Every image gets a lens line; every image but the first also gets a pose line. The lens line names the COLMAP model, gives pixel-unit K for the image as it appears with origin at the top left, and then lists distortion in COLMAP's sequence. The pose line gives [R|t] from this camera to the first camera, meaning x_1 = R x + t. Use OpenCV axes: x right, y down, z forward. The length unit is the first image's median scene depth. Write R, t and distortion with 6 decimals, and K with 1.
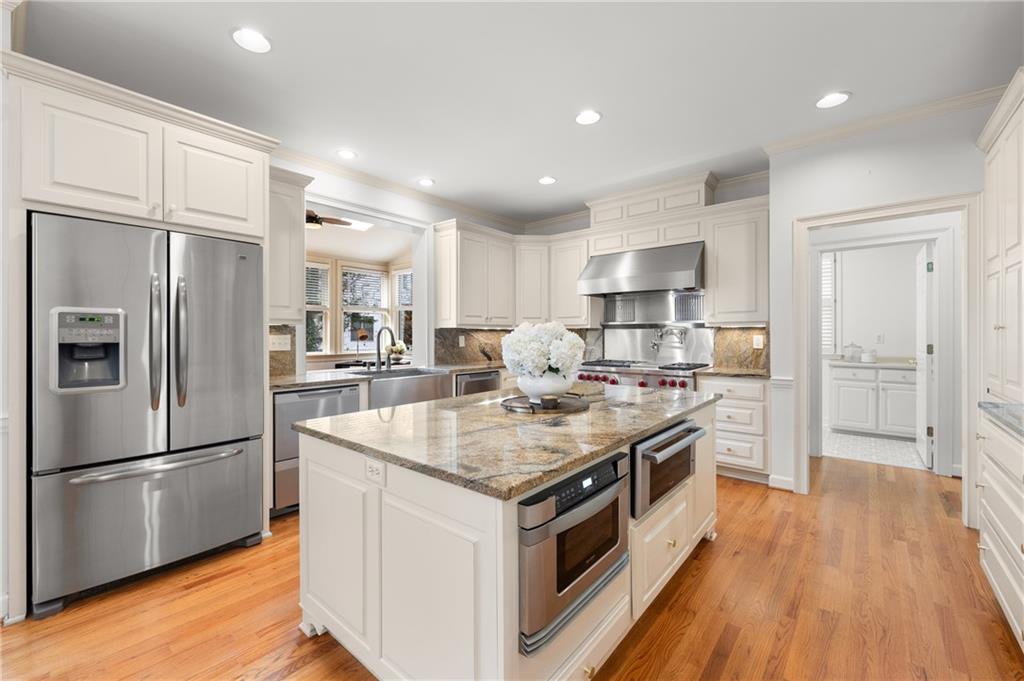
lens RADIAL K [[420.9, 0, 509.8], [0, 420.9, 336.2], [0, 0, 1]] dist [0.001277, -0.000075]
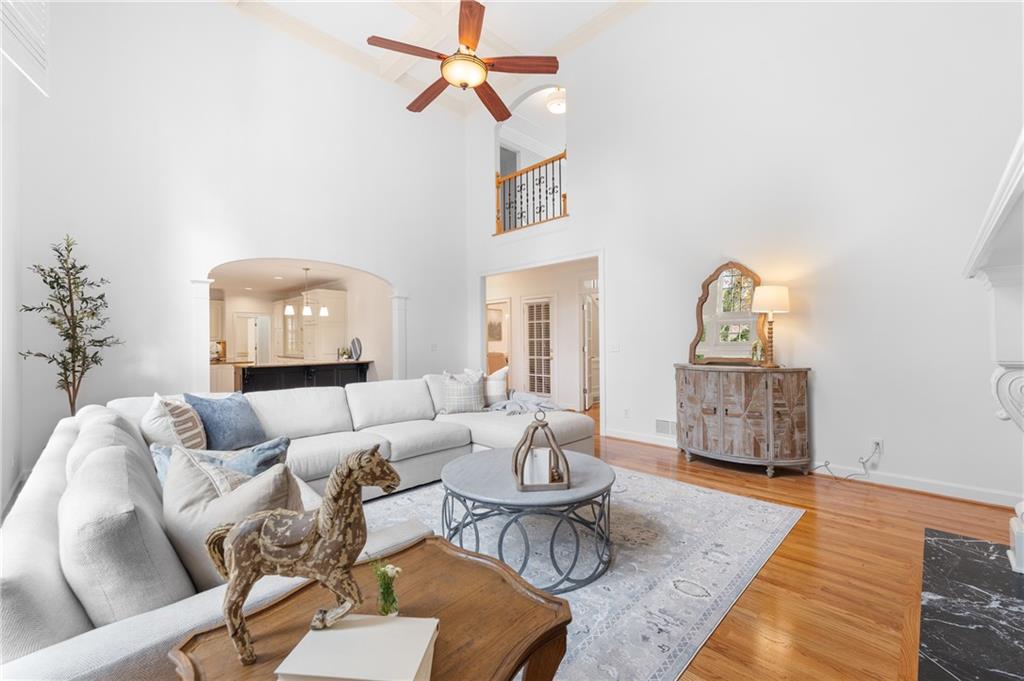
lens RADIAL K [[417.0, 0, 507.8], [0, 417.0, 340.6], [0, 0, 1]] dist [0.001367, 0.000073]
pose [[0.096664, 0.002374, 0.995314, -2.245741], [0.008037, 0.999963, -0.003166, -0.005898], [-0.995285, 0.008305, 0.096642, -1.415237]]
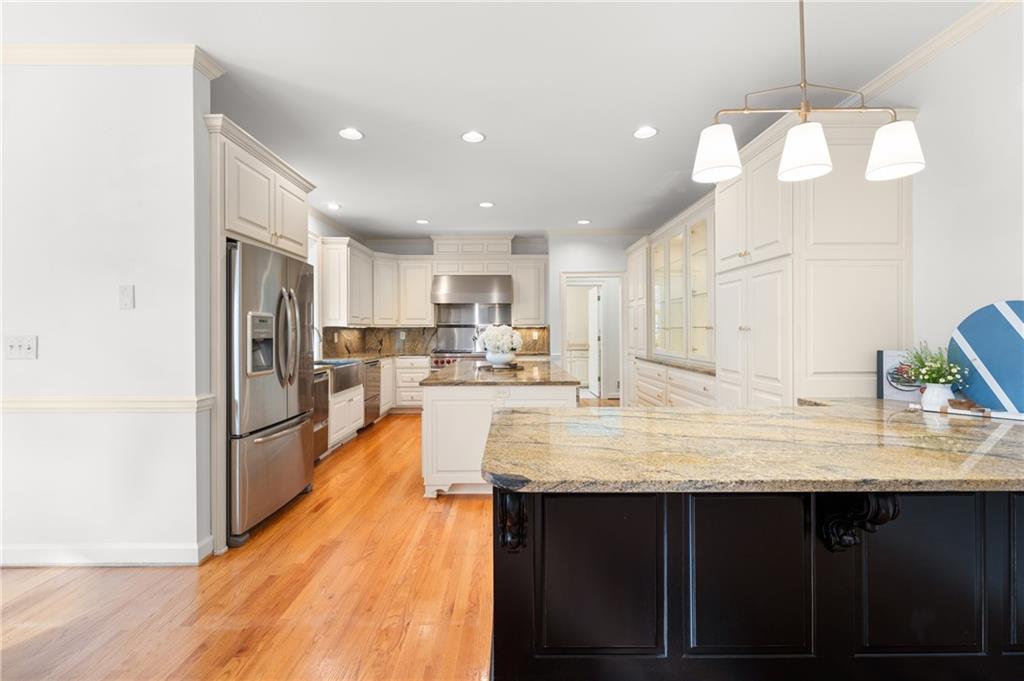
lens RADIAL K [[420.9, 0, 509.8], [0, 420.9, 336.2], [0, 0, 1]] dist [0.001277, -0.000075]
pose [[0.764046, -0.009218, 0.645096, -0.644269], [0.005717, 0.999955, 0.007518, 0.001654], [-0.645137, -0.002056, 0.764064, -0.275286]]
